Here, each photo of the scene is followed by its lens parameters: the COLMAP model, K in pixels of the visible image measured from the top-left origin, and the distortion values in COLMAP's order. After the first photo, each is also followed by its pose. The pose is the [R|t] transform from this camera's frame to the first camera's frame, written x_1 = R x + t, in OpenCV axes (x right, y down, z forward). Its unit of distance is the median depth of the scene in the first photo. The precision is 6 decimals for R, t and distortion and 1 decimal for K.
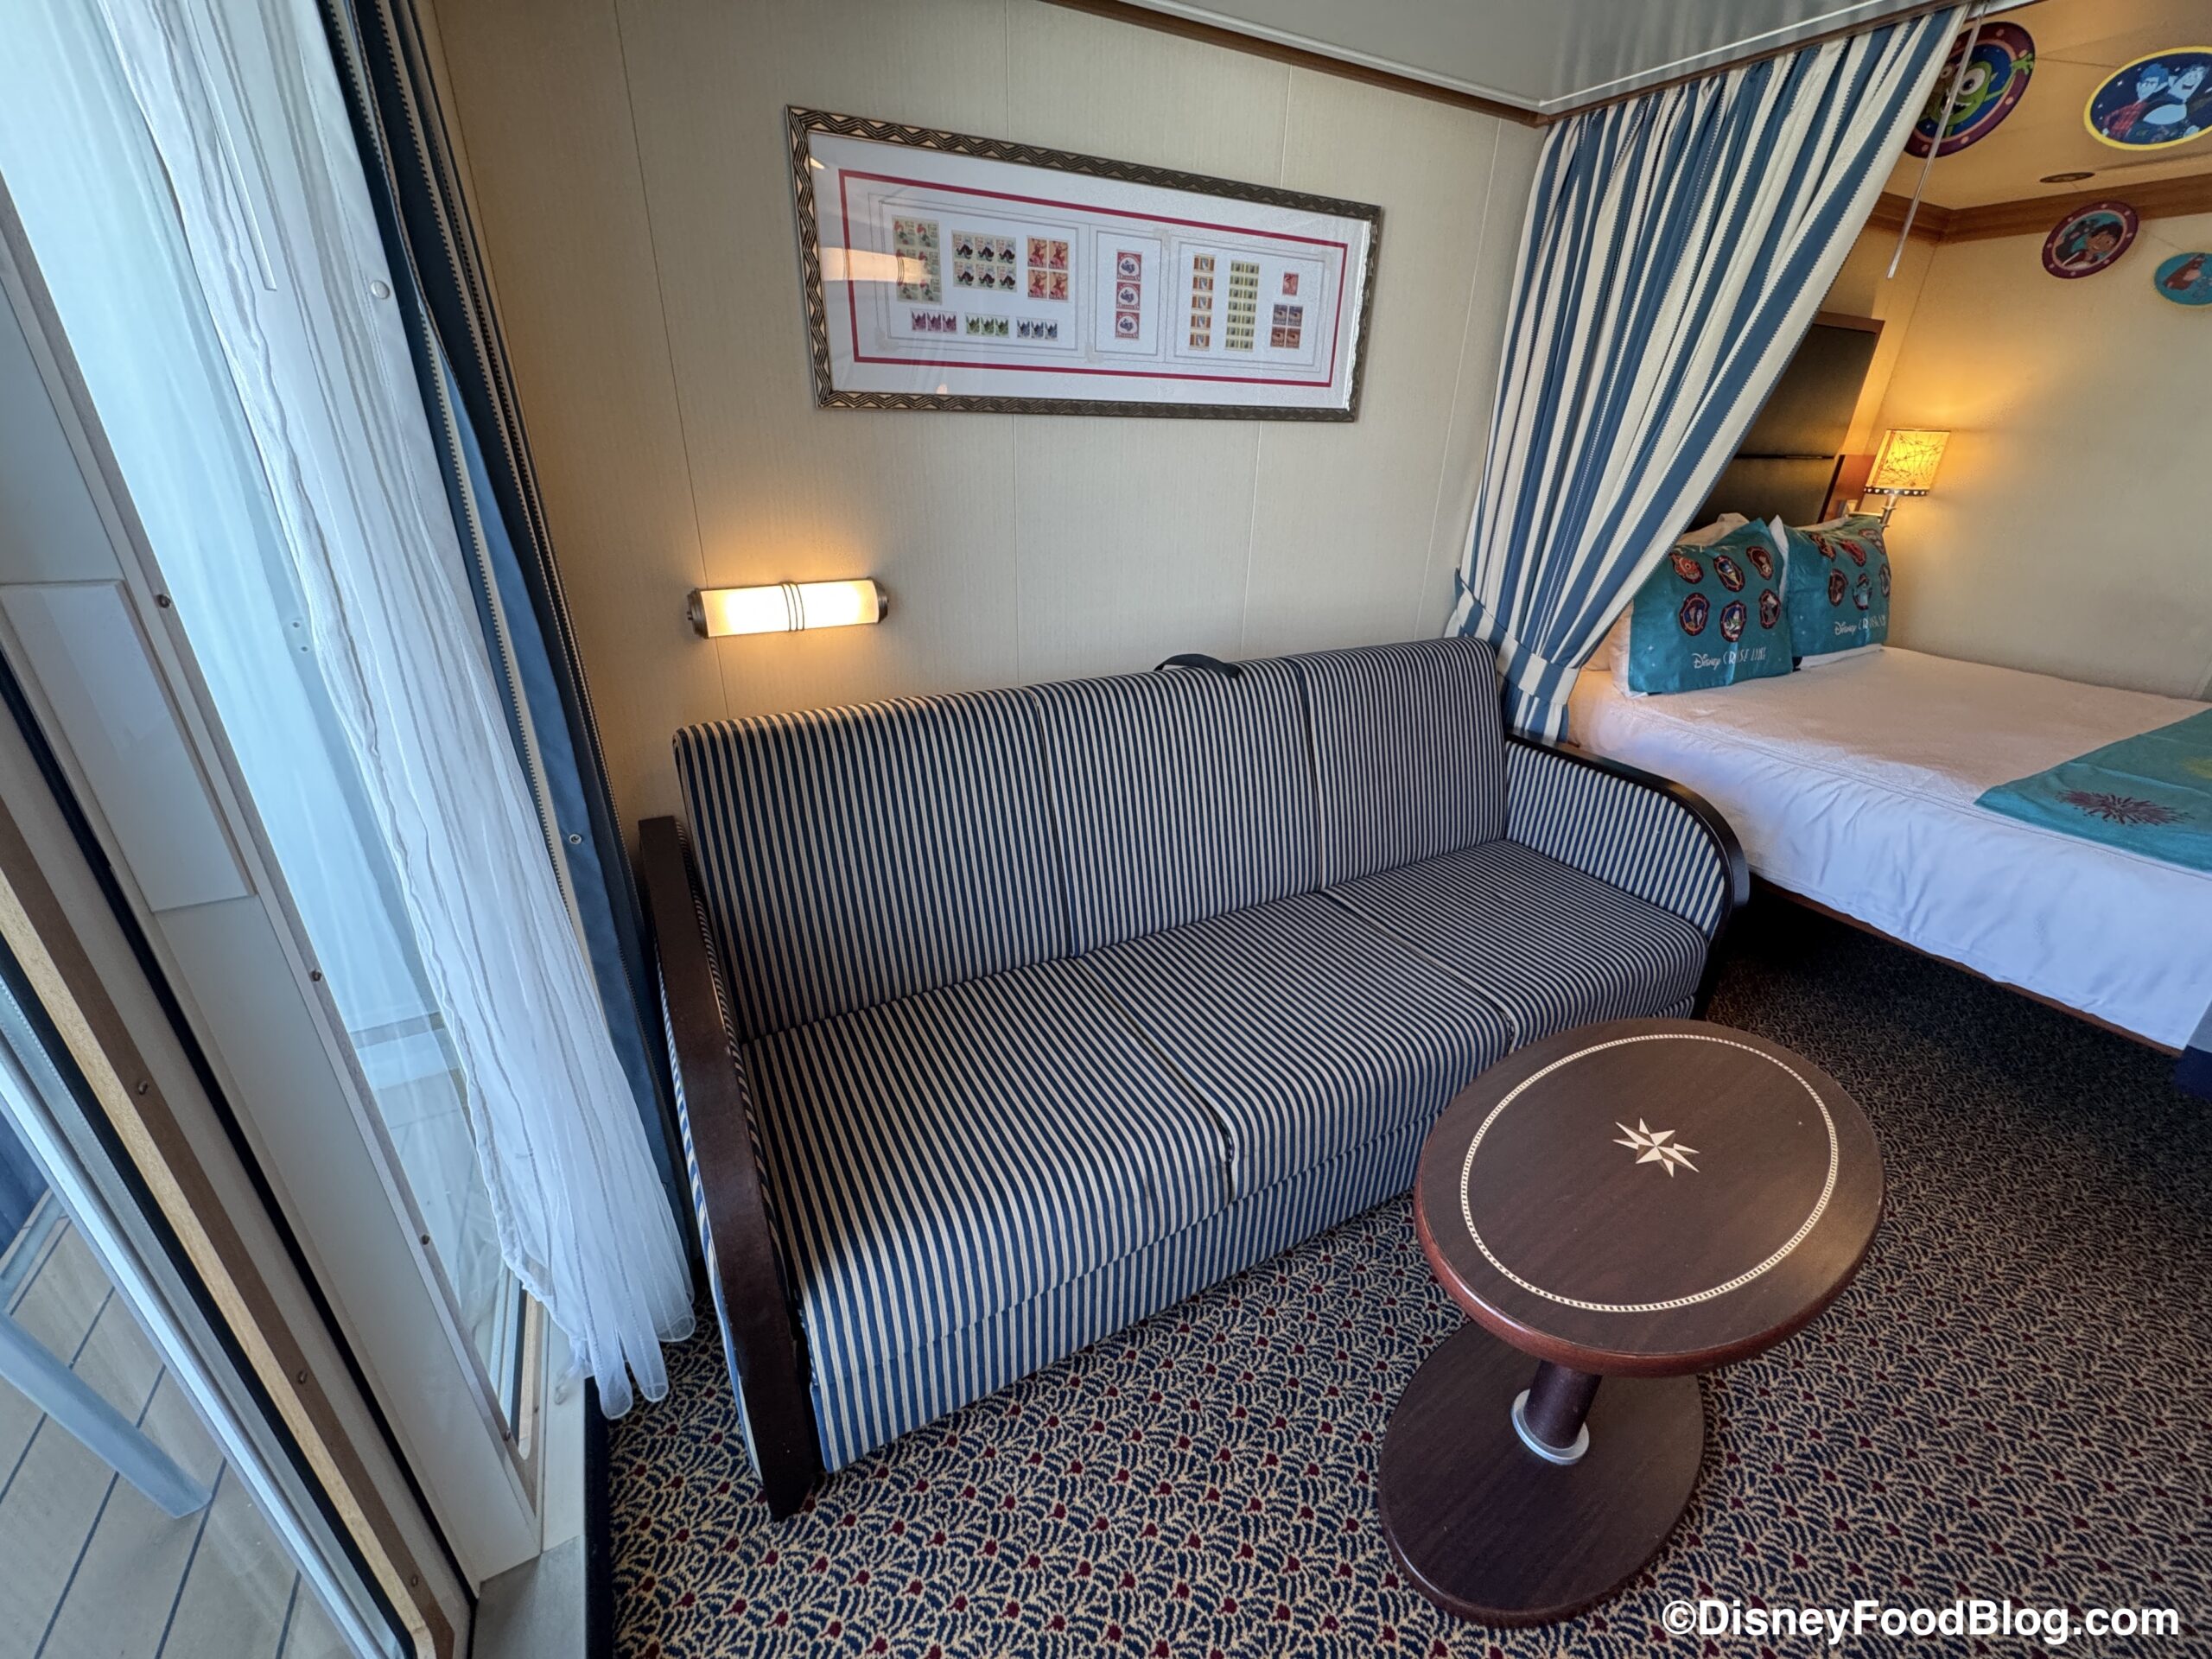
lens RADIAL K [[887.0, 0, 1106.0], [0, 887.0, 829.5], [0, 0, 1]] dist [-0.001419, 0.000364]
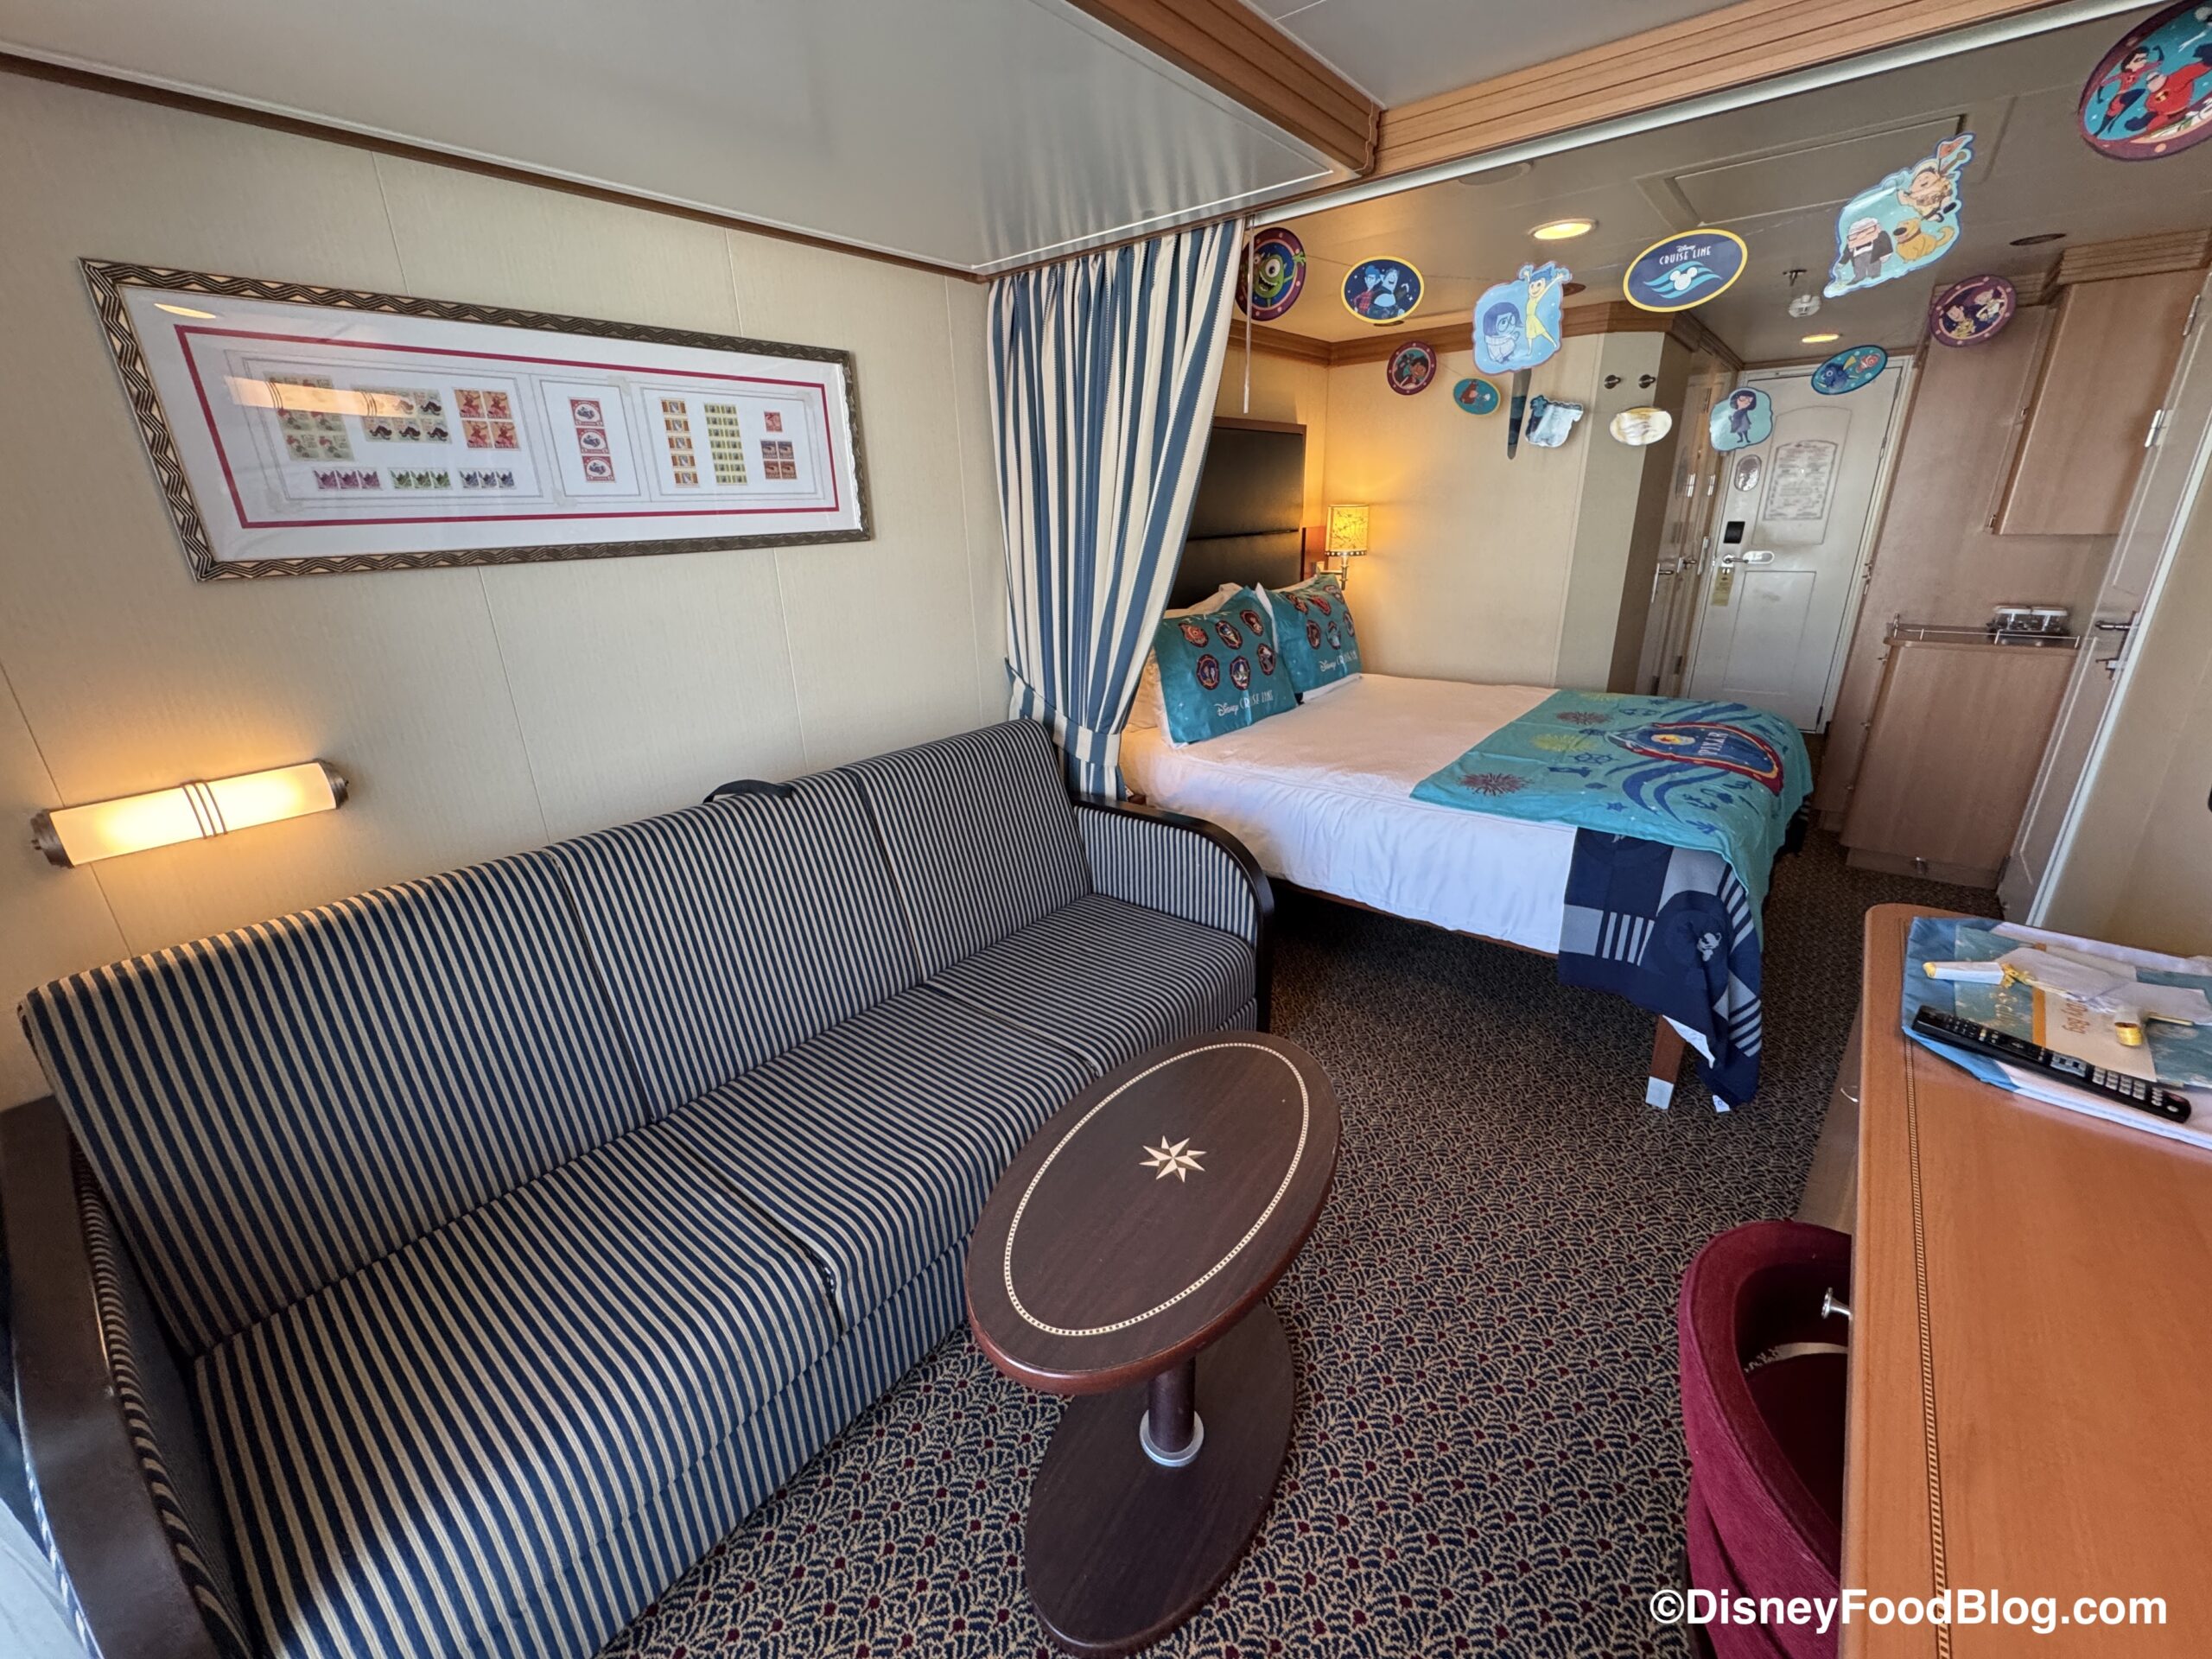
lens RADIAL K [[890.2, 0, 1106.0], [0, 890.2, 829.5], [0, 0, 1]] dist [-0.001625, -0.000393]
pose [[0.922609, -0.179217, 0.341576, 0.130659], [0.207412, 0.977096, -0.047567, -0.013344], [-0.325228, 0.114733, 0.938650, -0.061644]]
